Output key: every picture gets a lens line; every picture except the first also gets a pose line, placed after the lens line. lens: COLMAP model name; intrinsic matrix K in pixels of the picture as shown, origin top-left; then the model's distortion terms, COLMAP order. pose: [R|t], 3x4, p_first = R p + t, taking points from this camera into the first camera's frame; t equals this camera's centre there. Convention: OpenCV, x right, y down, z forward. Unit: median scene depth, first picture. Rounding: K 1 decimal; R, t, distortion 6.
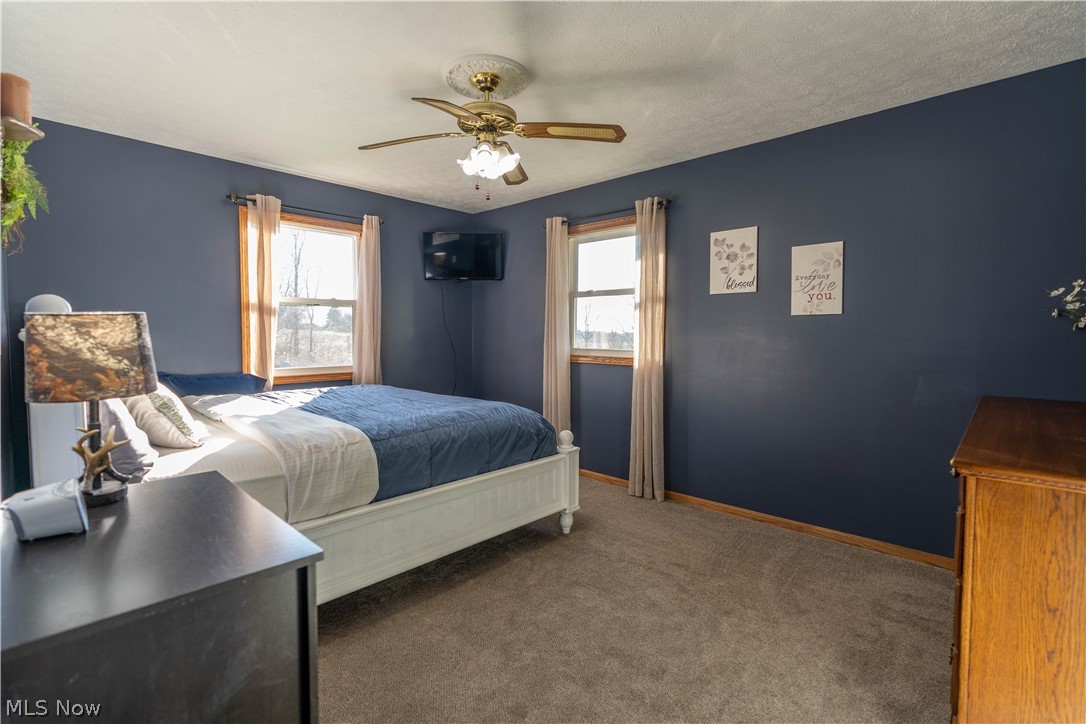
lens RADIAL K [[493.6, 0, 537.9], [0, 493.6, 357.3], [0, 0, 1]] dist [-0.001371, 0.000353]
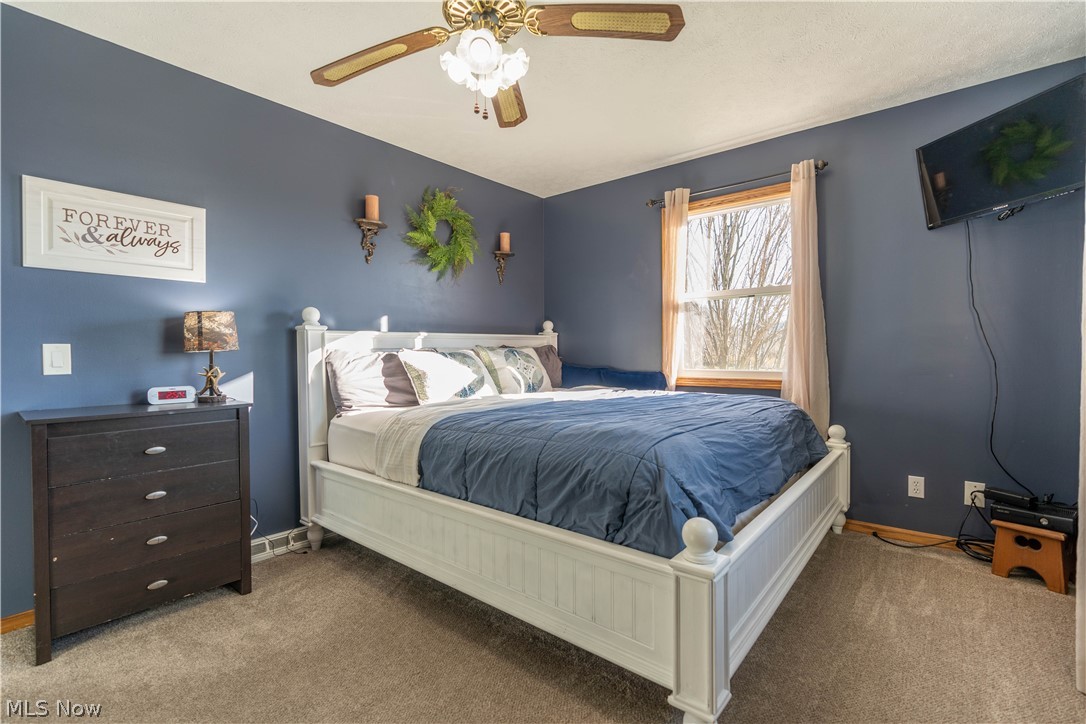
lens RADIAL K [[493.6, 0, 537.9], [0, 493.6, 357.3], [0, 0, 1]] dist [-0.001371, 0.000353]
pose [[0.075156, 0.007709, -0.997142, 0.496070], [-0.050619, 0.998710, 0.003906, 0.013343], [0.995886, 0.050181, 0.075450, 0.843301]]
